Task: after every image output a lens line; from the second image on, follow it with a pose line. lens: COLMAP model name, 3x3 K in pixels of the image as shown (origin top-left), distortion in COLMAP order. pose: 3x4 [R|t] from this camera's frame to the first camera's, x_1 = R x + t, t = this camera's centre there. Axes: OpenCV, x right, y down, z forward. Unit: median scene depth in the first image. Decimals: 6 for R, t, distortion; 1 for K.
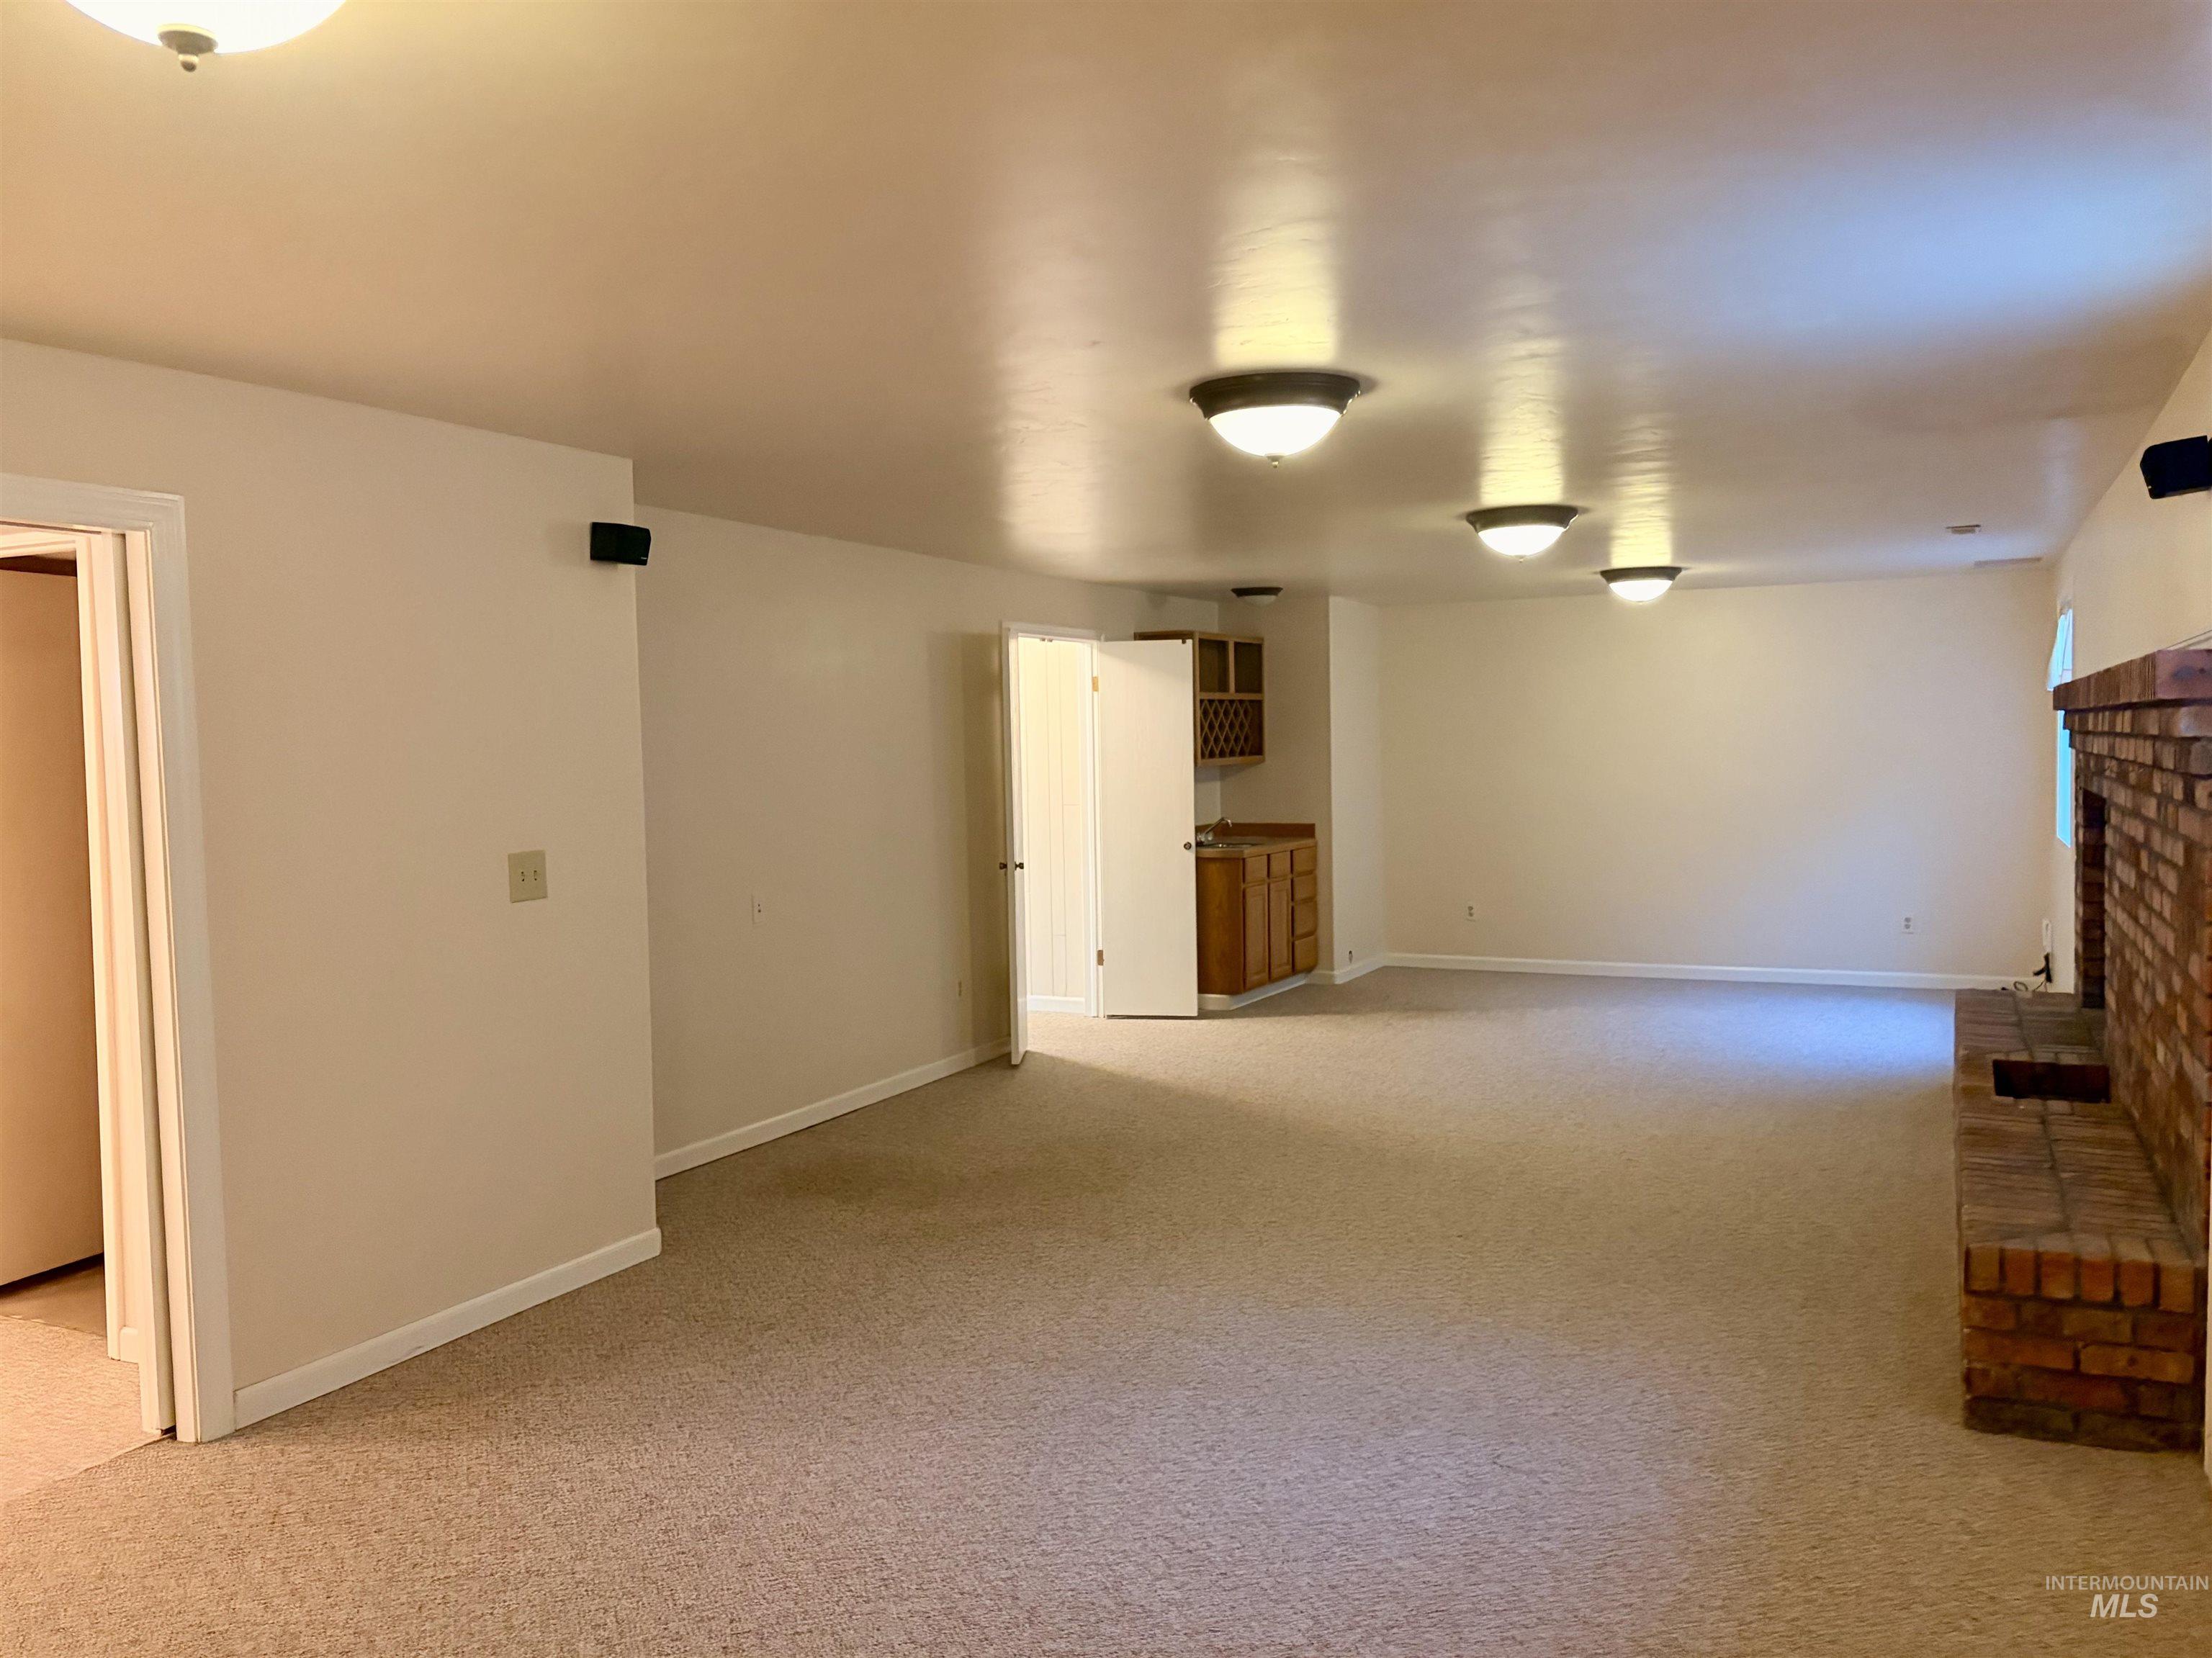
lens RADIAL K [[1817.7, 0, 1067.8], [0, 1817.7, 814.7], [0, 0, 1]] dist [0.033278, -0.012355]
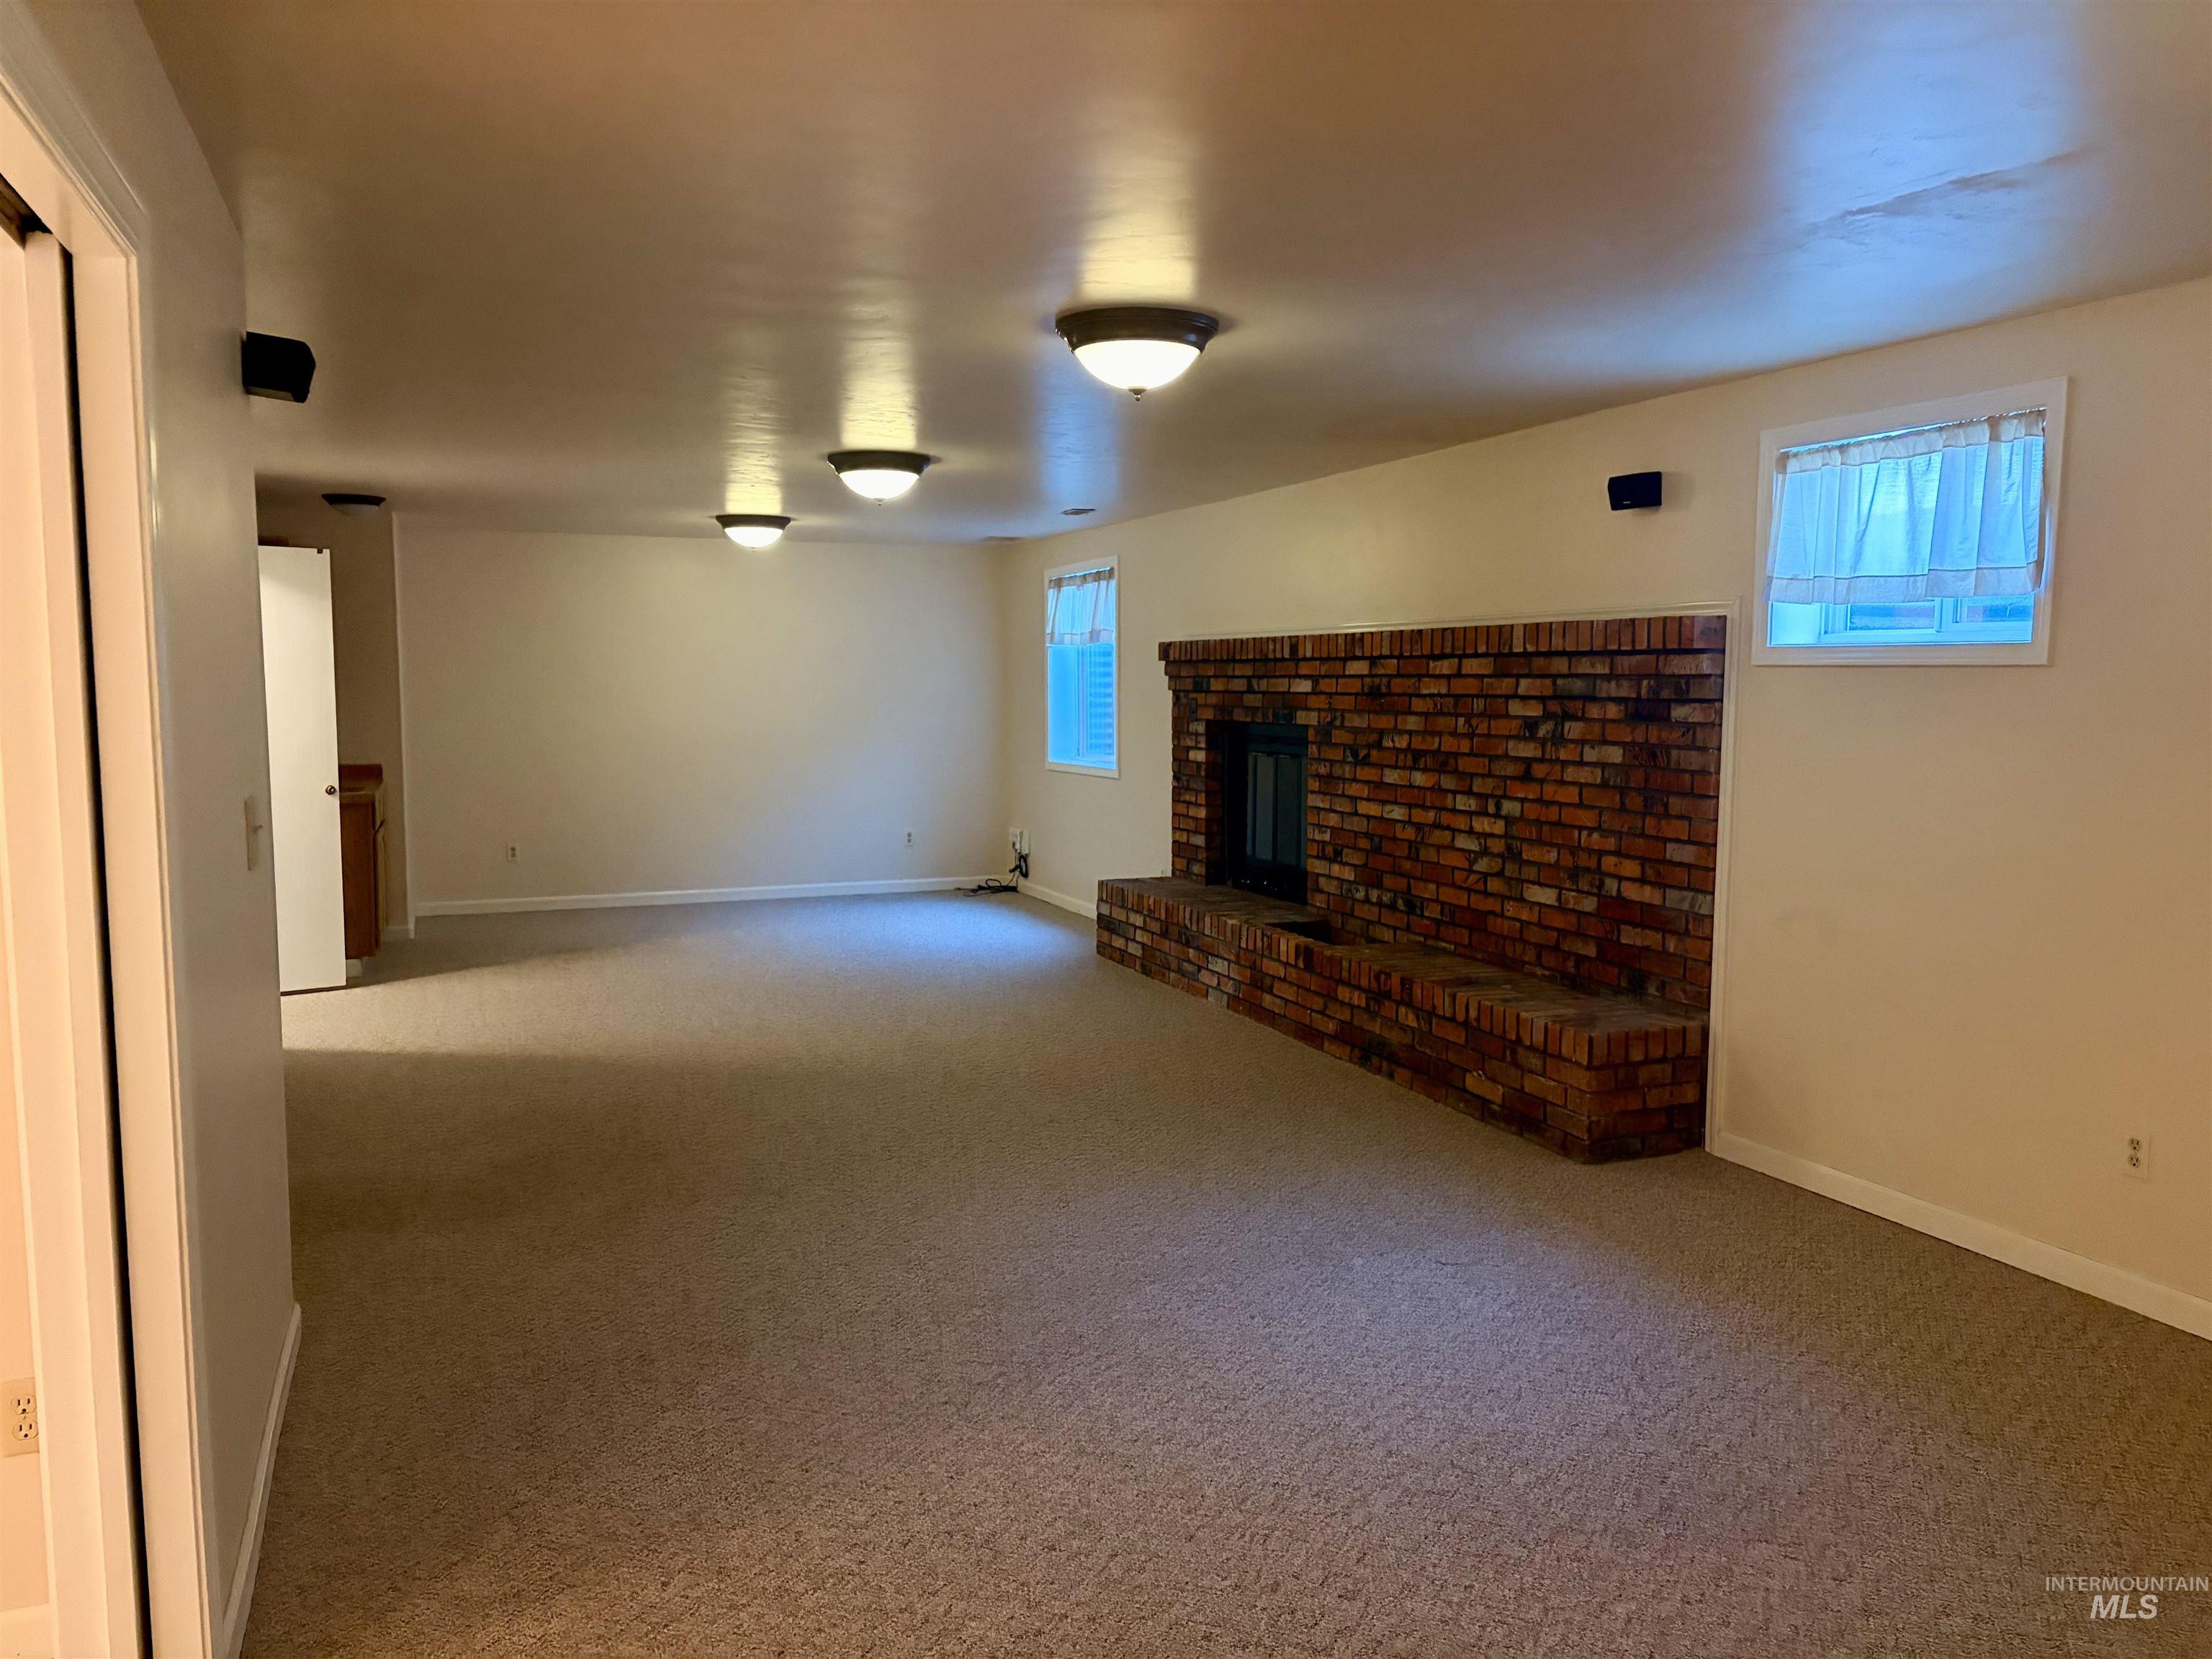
lens RADIAL K [[1732.2, 0, 1117.5], [0, 1732.2, 837.1], [0, 0, 1]] dist [0.039397, -0.010471]
pose [[0.664121, -0.051119, 0.745875, -0.307826], [0.018647, 0.998482, 0.051828, 0.003201], [-0.747393, -0.020512, 0.664066, 0.163370]]
